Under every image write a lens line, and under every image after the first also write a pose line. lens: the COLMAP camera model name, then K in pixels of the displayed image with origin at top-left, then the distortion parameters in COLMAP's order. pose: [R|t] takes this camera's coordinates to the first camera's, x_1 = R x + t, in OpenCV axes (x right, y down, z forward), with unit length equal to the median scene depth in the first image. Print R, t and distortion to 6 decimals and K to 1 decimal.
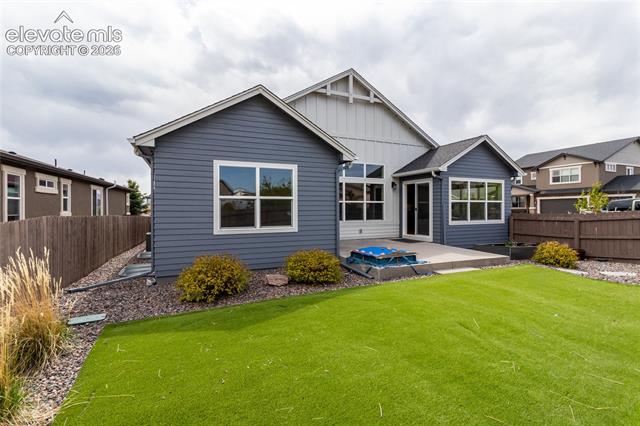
lens RADIAL K [[302.3, 0, 319.7], [0, 302.3, 203.8], [0, 0, 1]] dist [0.000516, 0.000272]
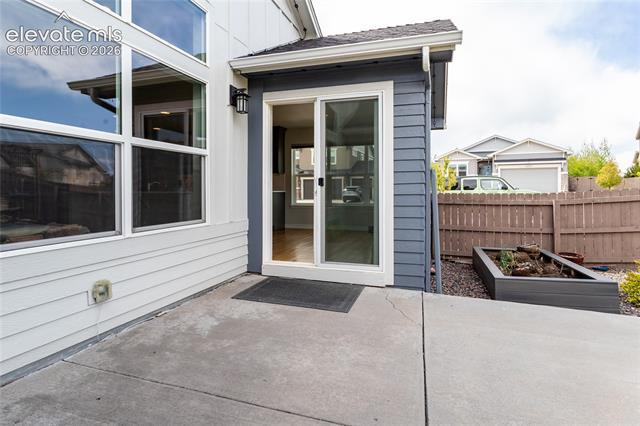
lens RADIAL K [[291.8, 0, 321.0], [0, 291.8, 190.5], [0, 0, 1]] dist [0.000167, 0.000034]
pose [[0.630834, 0.003445, 0.775910, 0.081062], [-0.016644, 0.999820, 0.009093, 0.023456], [-0.775739, -0.018651, 0.630778, 0.776291]]
